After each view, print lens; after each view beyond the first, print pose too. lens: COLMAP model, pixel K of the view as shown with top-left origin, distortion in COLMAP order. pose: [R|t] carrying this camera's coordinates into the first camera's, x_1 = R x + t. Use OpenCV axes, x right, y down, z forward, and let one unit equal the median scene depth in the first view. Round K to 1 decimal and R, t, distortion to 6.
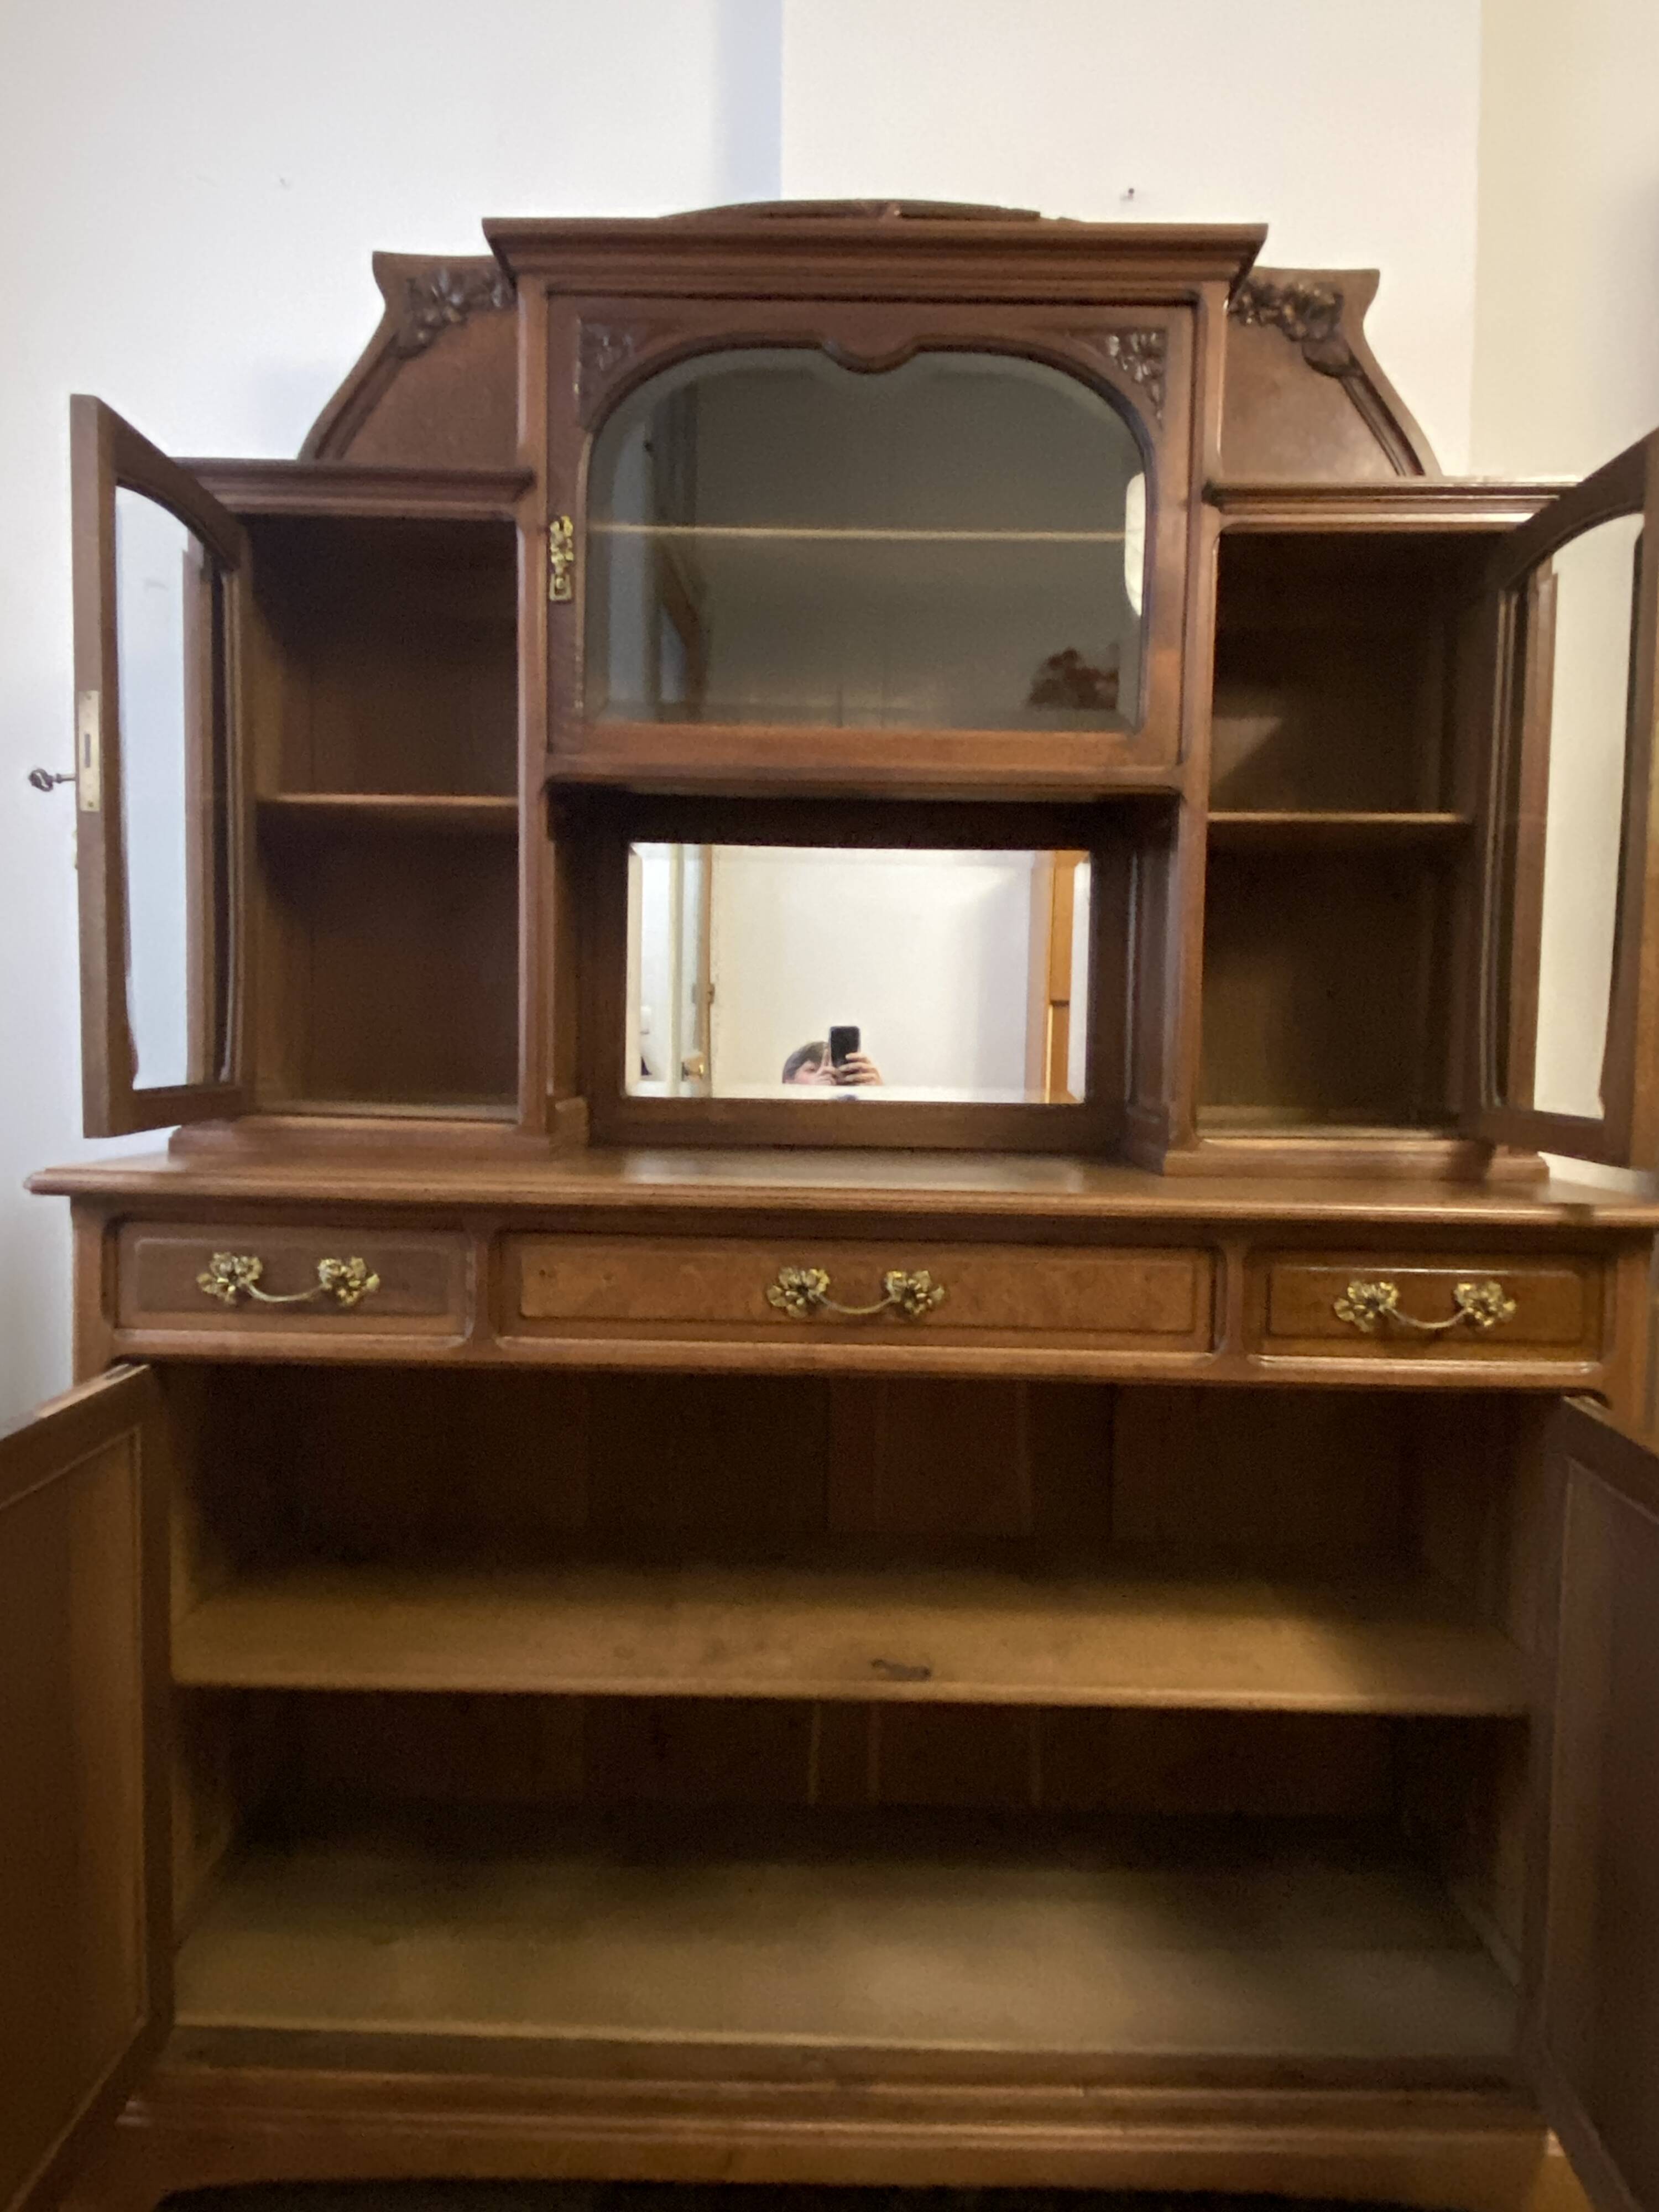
lens RADIAL K [[1370.7, 0, 836.0], [0, 1370.7, 1107.6], [0, 0, 1]] dist [0.056544, -0.049867]
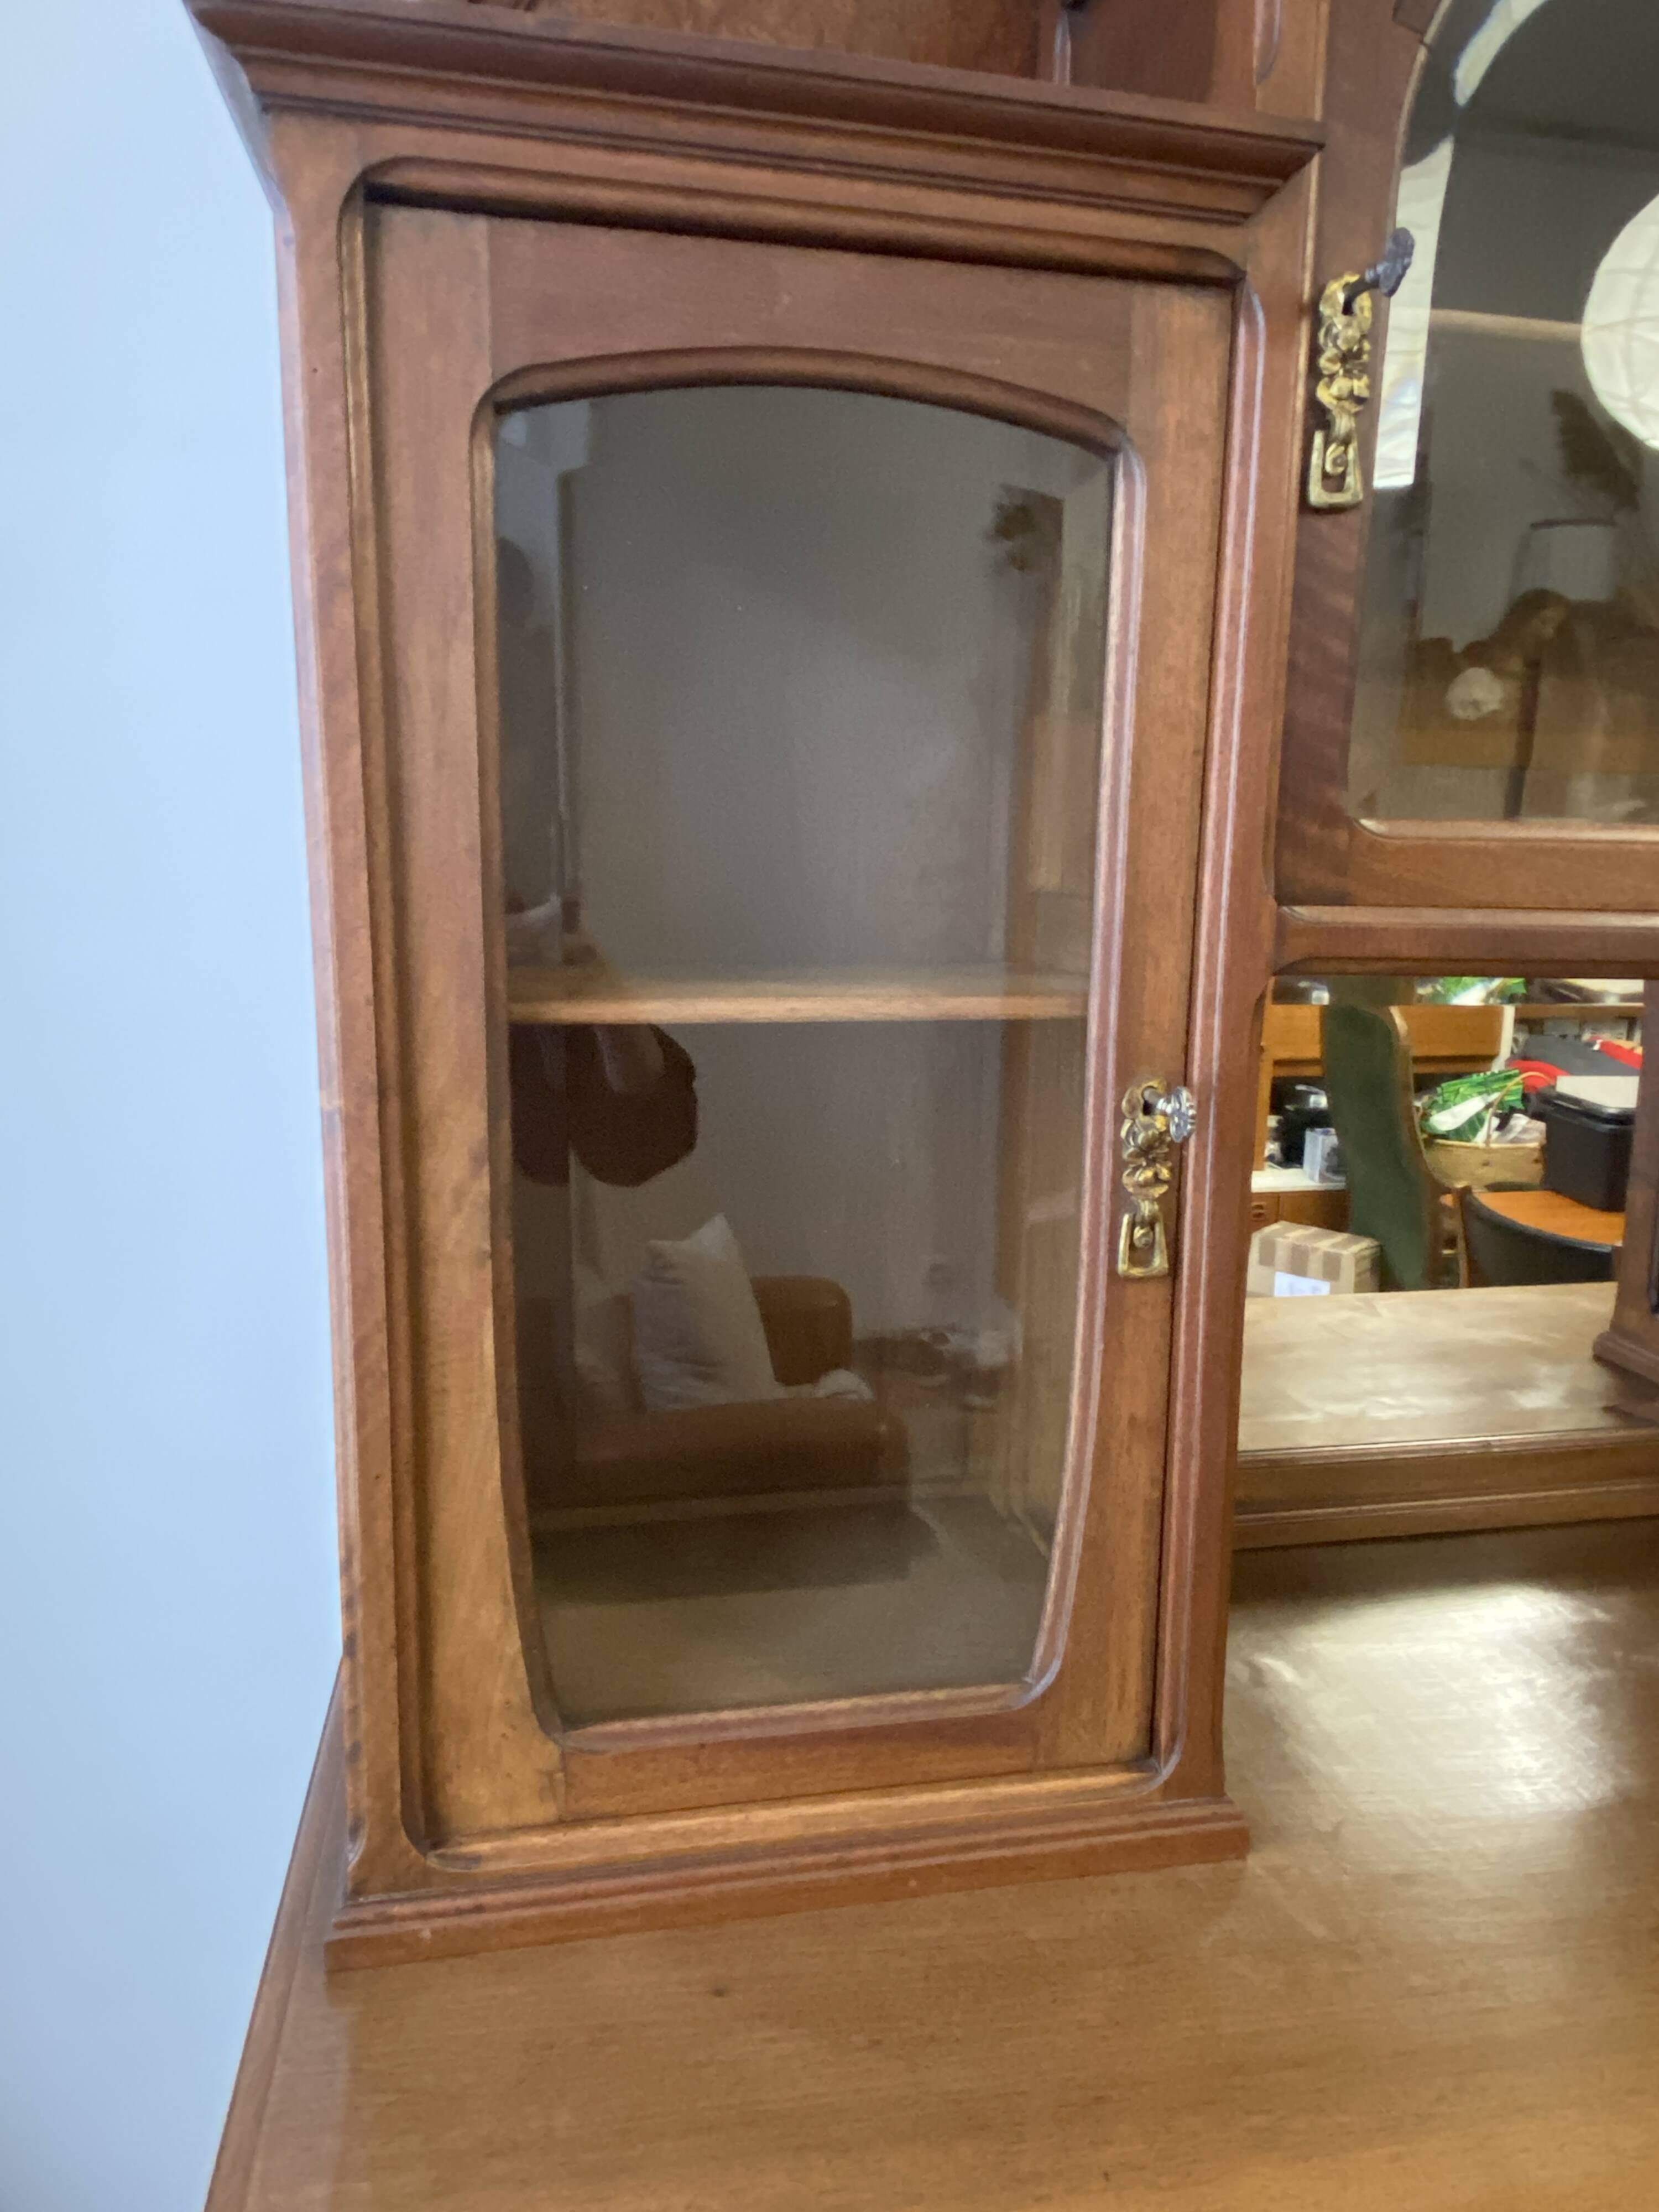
lens RADIAL K [[1460.0, 0, 832.5], [0, 1460.0, 1102.4], [0, 0, 1]] dist [0.057590, -0.059235]
pose [[0.976158, -0.040121, 0.213323, -0.480199], [0.015059, 0.992919, 0.117836, -0.284183], [-0.216540, -0.111814, 0.969849, 0.689957]]
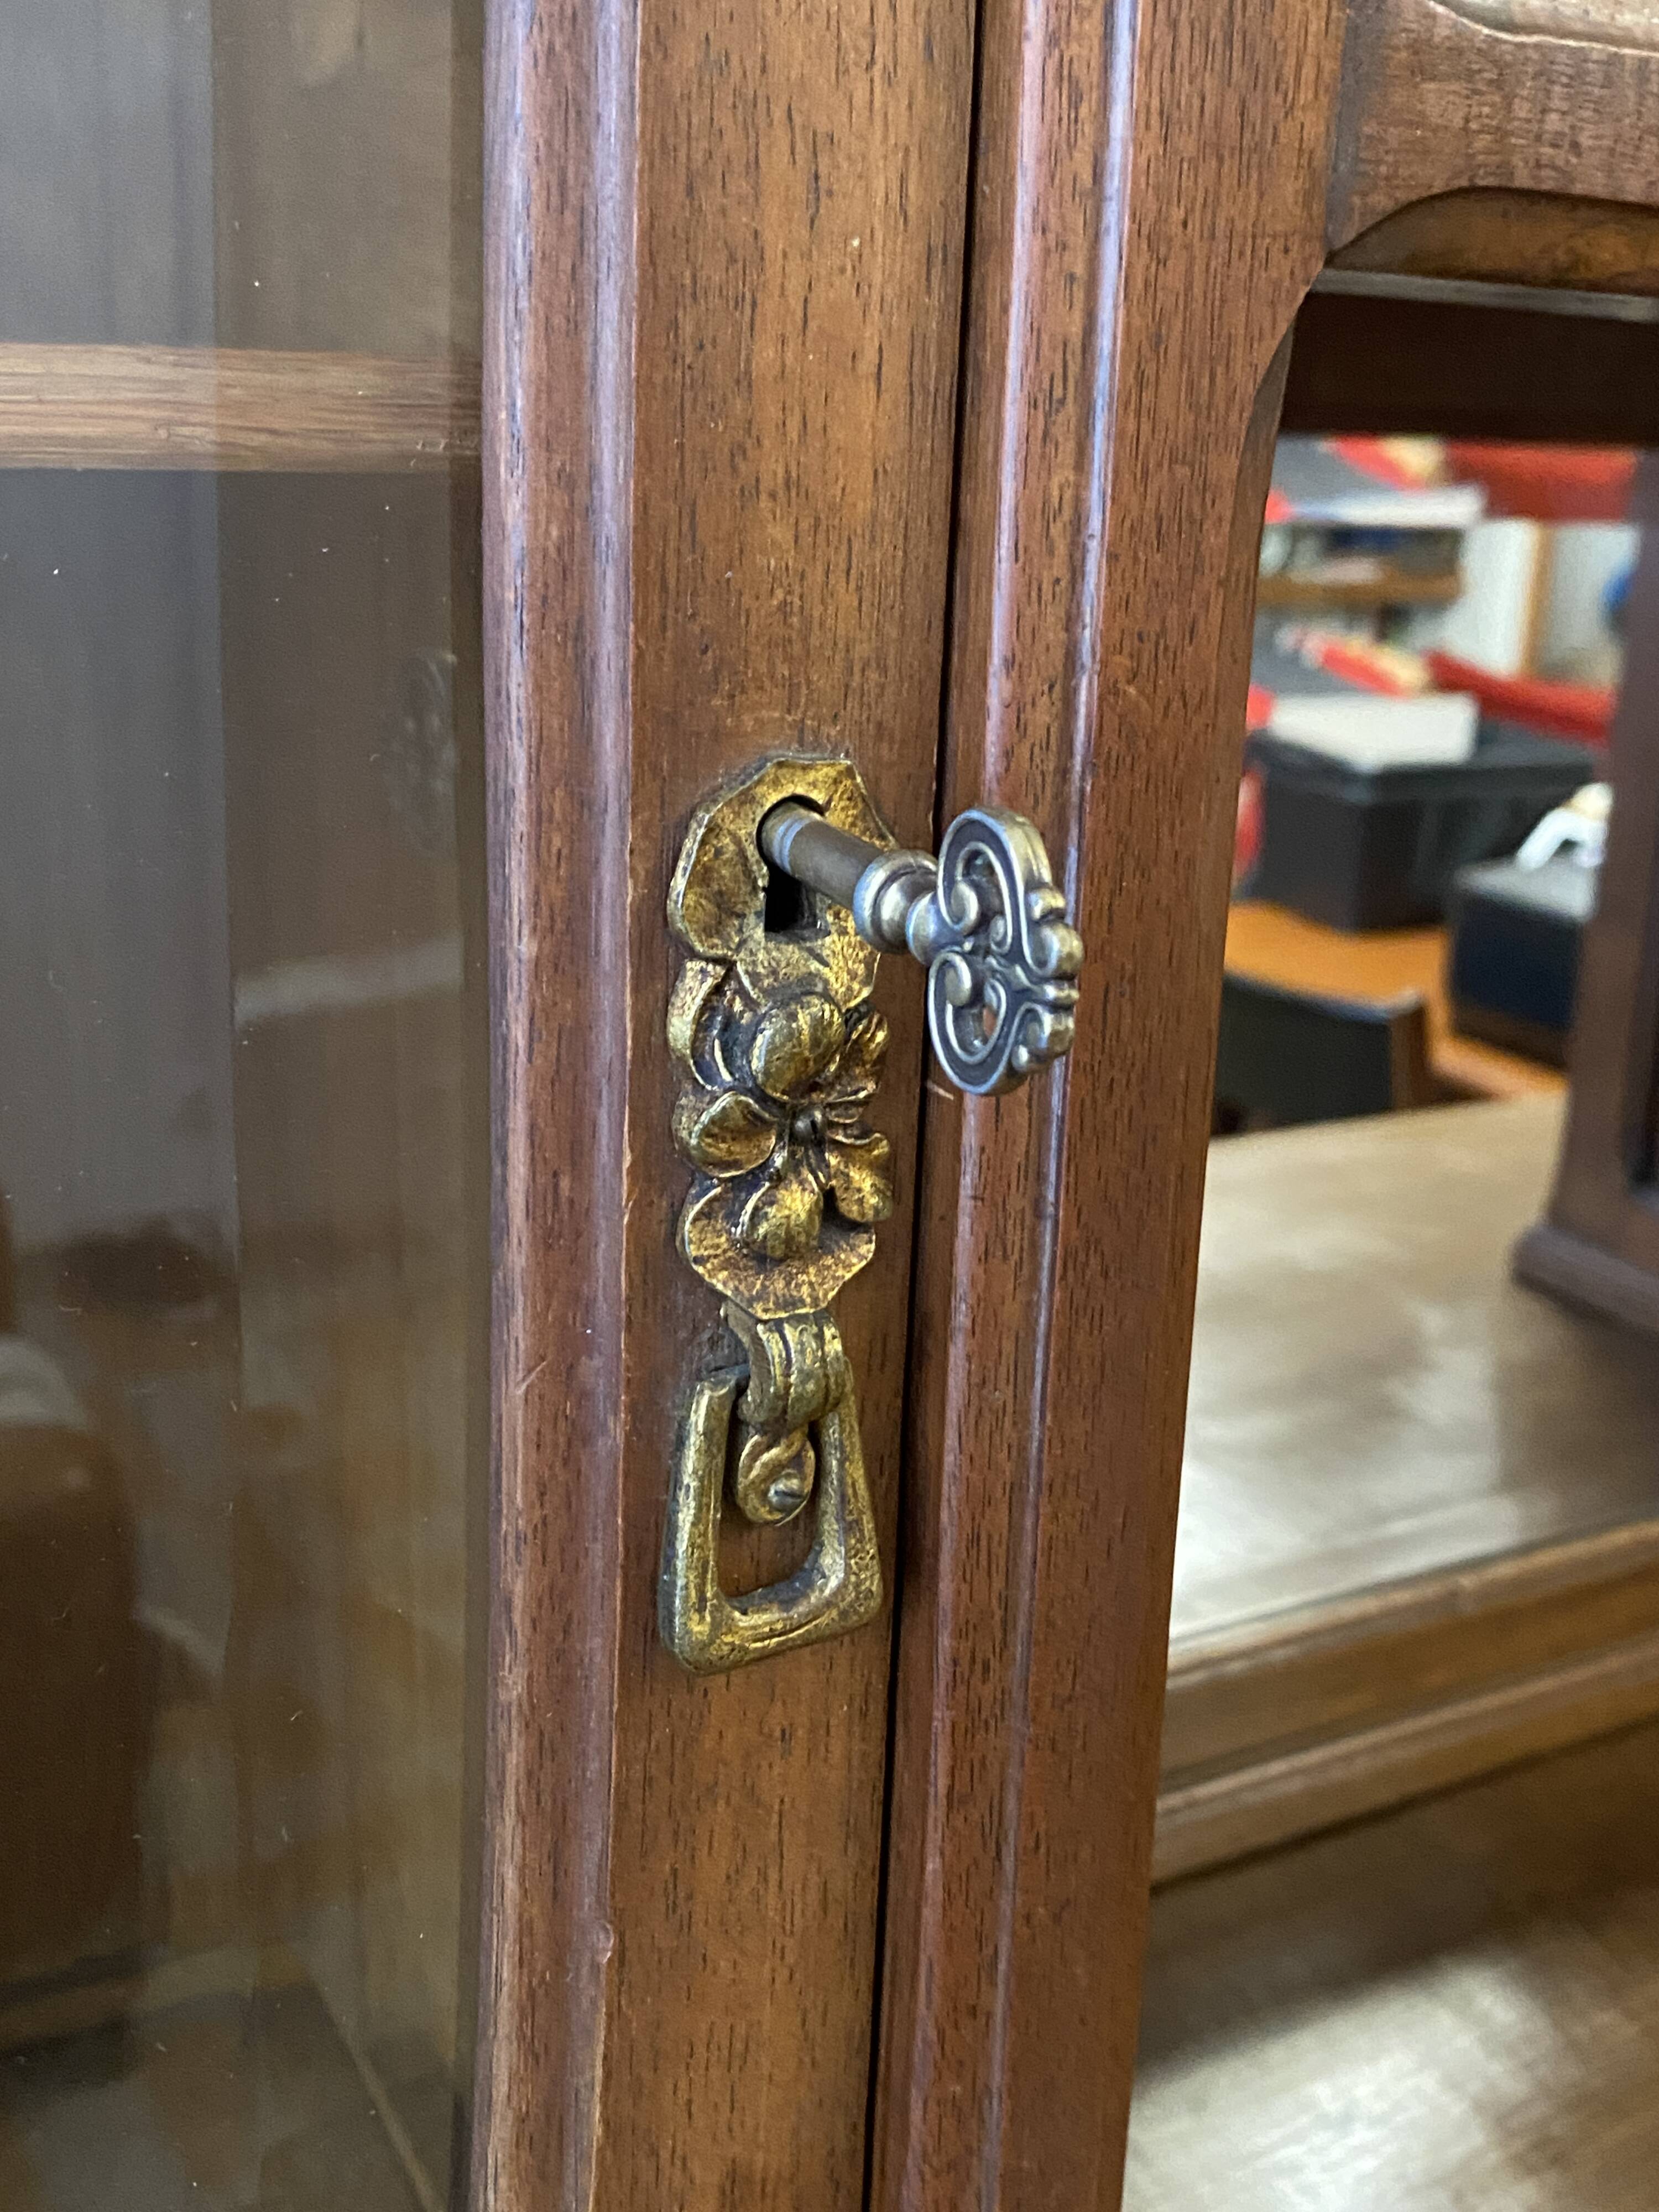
lens RADIAL K [[2261.3, 0, 831.4], [0, 2261.3, 1091.2], [0, 0, 1]] dist [0.140092, -0.331926]
pose [[0.859860, -0.131260, 0.493368, -0.352325], [-0.000891, 0.965996, 0.258555, -0.251811], [-0.510530, -0.222760, 0.830504, 1.001080]]
